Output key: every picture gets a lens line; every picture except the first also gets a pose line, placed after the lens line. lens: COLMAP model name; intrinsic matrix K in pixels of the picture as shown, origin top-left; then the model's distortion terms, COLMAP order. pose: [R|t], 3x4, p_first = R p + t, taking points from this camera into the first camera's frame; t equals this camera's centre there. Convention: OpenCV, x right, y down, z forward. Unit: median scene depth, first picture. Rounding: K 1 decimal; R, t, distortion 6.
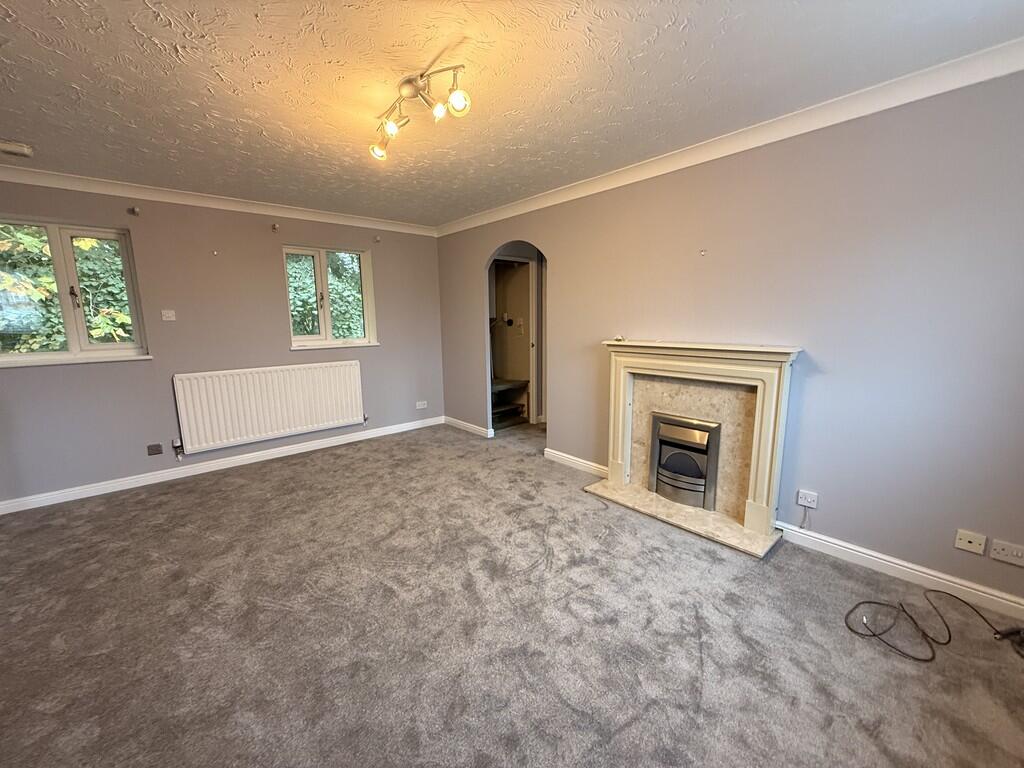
lens RADIAL K [[405.9, 0, 511.2], [0, 405.9, 386.1], [0, 0, 1]] dist [-0.002073, -0.000116]
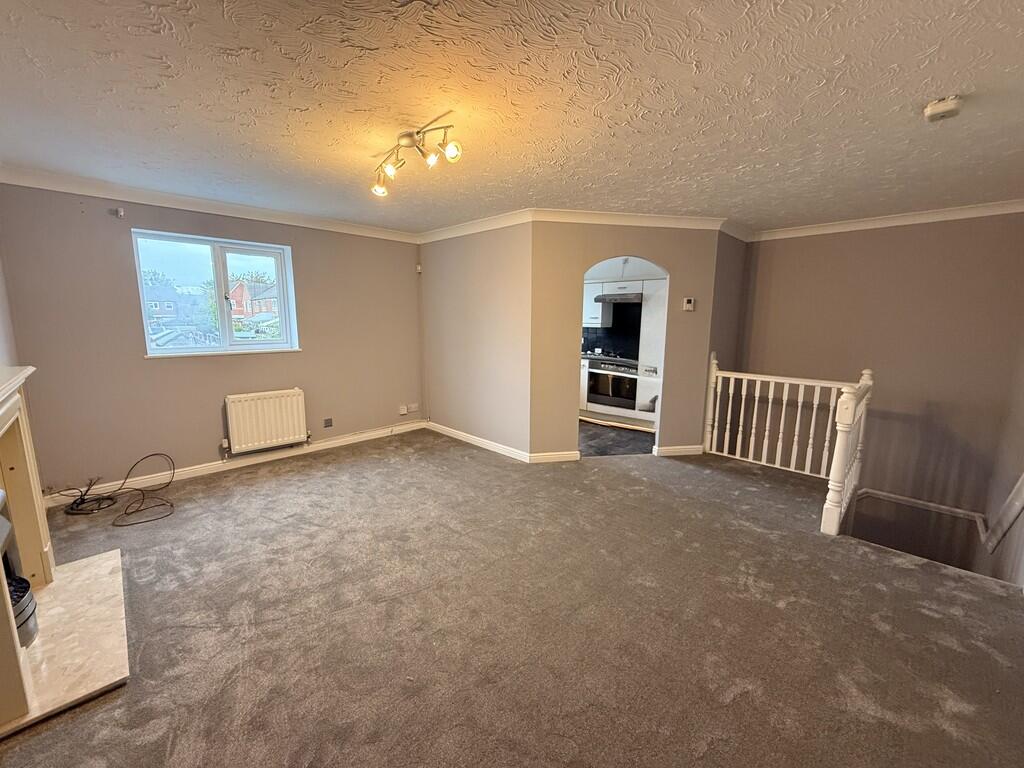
lens RADIAL K [[405.9, 0, 507.6], [0, 405.9, 382.5], [0, 0, 1]] dist [-0.002073, -0.000116]
pose [[-0.998484, 0.016756, -0.052437, -0.294641], [-0.000840, 0.947805, 0.318849, -0.278025], [0.055042, 0.318410, -0.946354, 1.525566]]
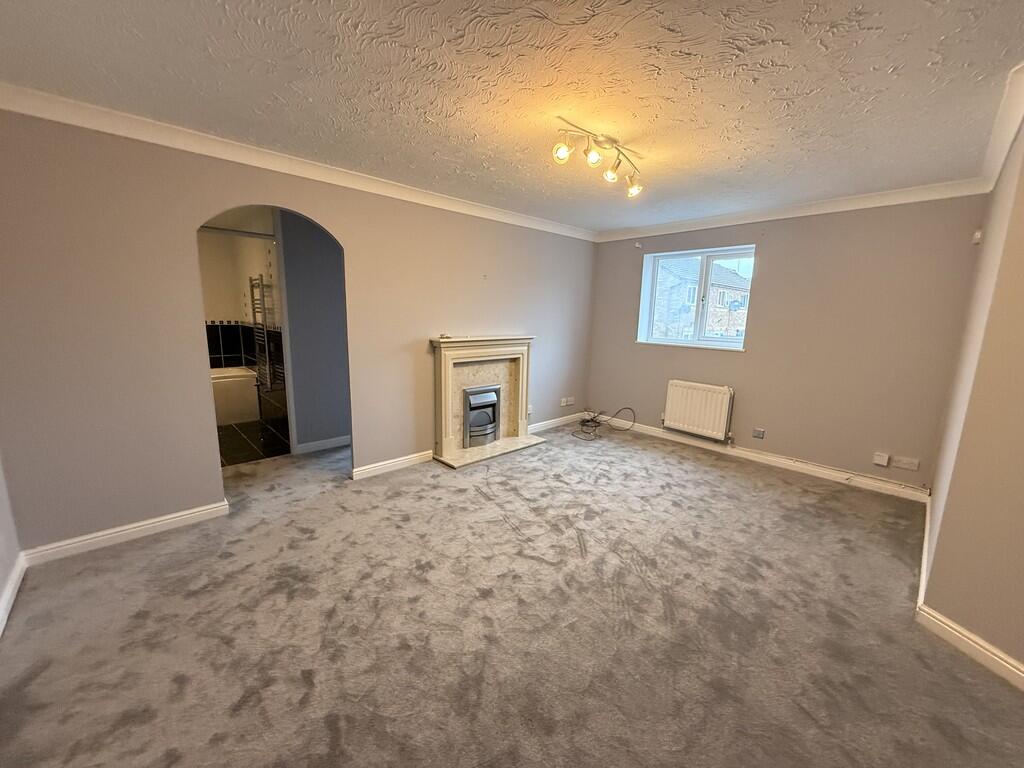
lens RADIAL K [[405.9, 0, 512.5], [0, 405.9, 386.3], [0, 0, 1]] dist [-0.002073, -0.000116]
pose [[-0.037865, -0.166820, 0.985260, -1.024970], [0.144696, 0.974661, 0.170586, -0.160153], [-0.988751, 0.149022, -0.012767, 0.903750]]
